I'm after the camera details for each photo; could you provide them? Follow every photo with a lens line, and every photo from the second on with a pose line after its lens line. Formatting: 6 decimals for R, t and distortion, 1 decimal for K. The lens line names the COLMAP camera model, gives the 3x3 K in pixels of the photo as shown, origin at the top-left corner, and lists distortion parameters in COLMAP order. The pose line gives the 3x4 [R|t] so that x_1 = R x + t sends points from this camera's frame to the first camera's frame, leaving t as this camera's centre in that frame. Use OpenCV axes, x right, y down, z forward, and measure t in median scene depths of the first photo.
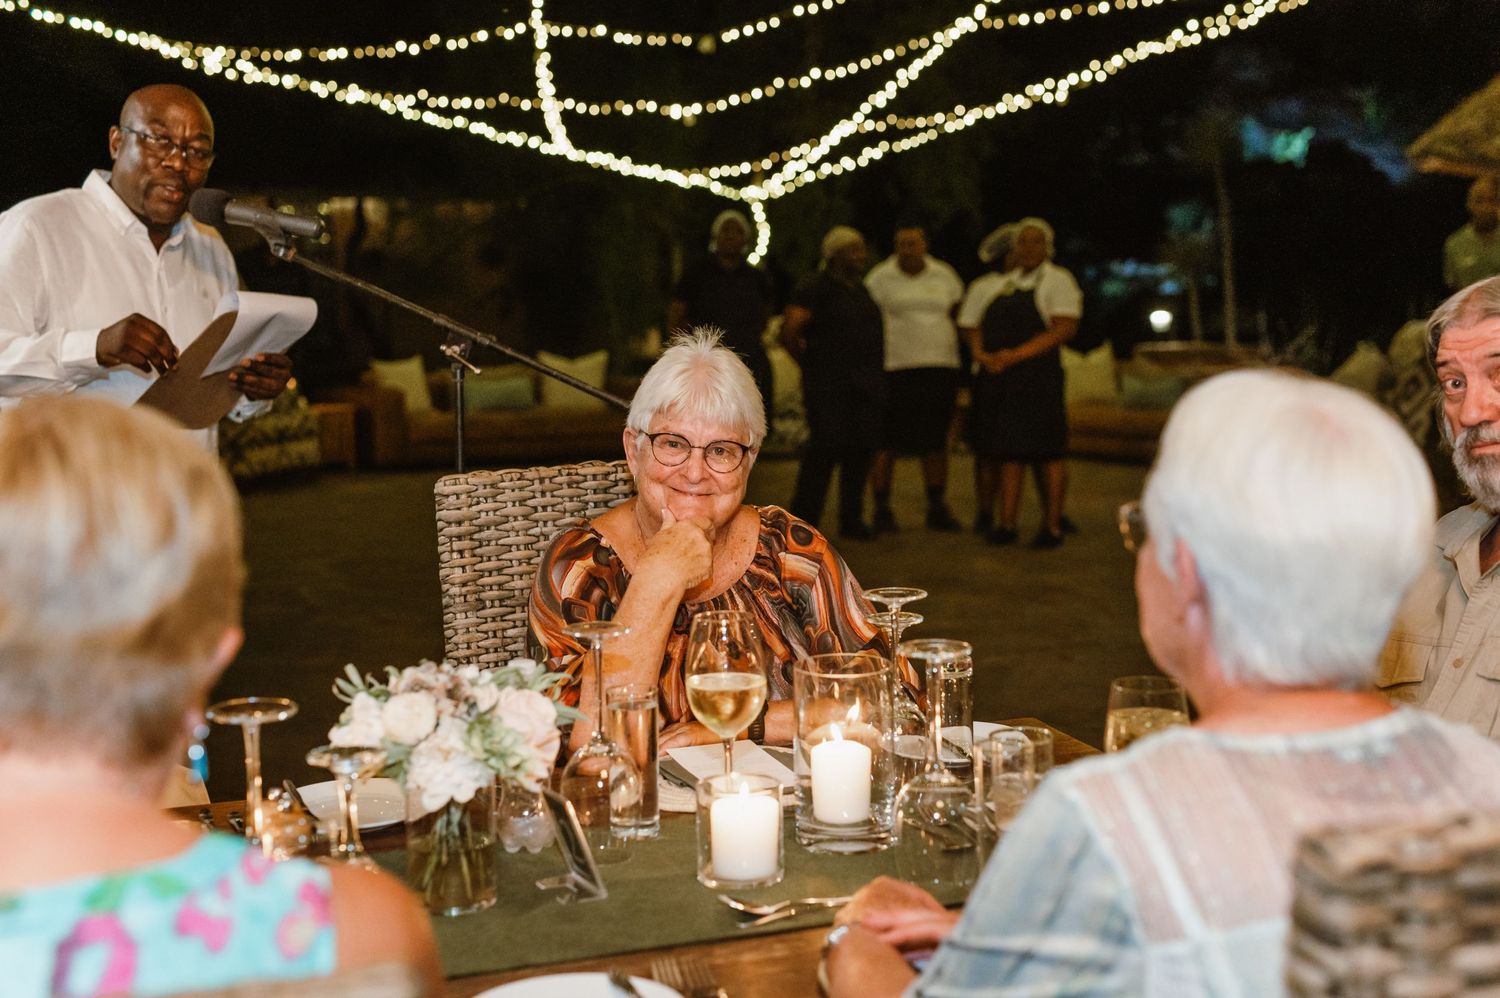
lens RADIAL K [[2126.6, 0, 740.7], [0, 2126.6, 502.1], [0, 0, 1]] dist [0.155010, 0.000000]
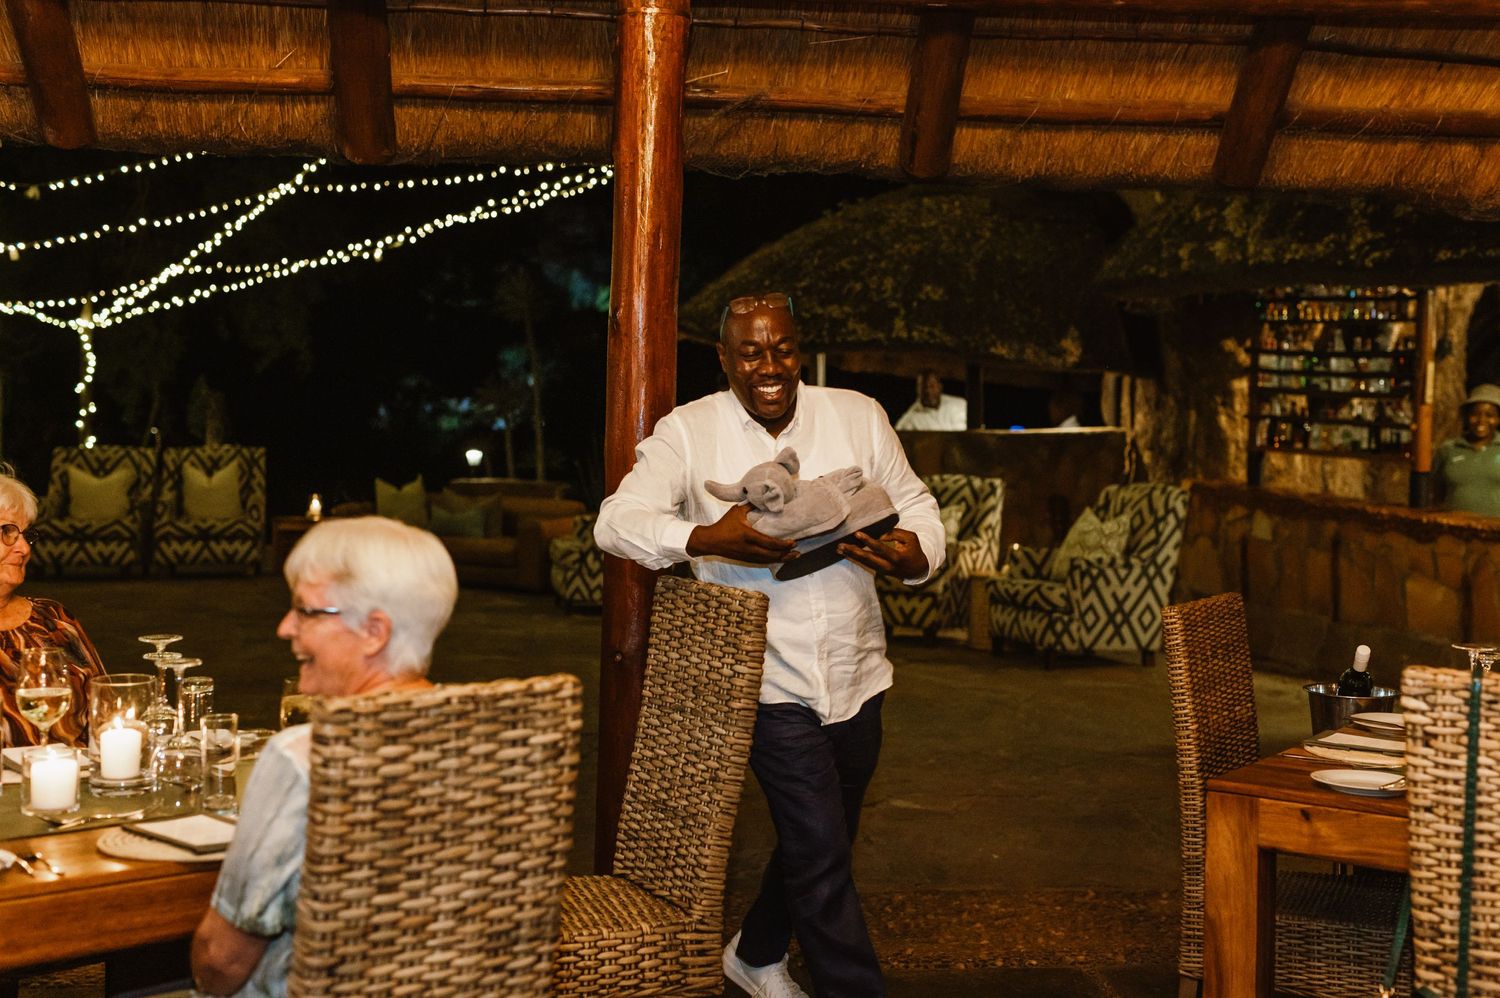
lens RADIAL K [[2126.6, 0, 764.3], [0, 2126.6, 484.1], [0, 0, 1]] dist [0.155010, 0.000000]
pose [[0.951354, 0.018068, 0.307570, 0.000749], [0.003396, 0.997603, -0.069108, 0.007170], [-0.308081, 0.066791, 0.949013, -0.112873]]
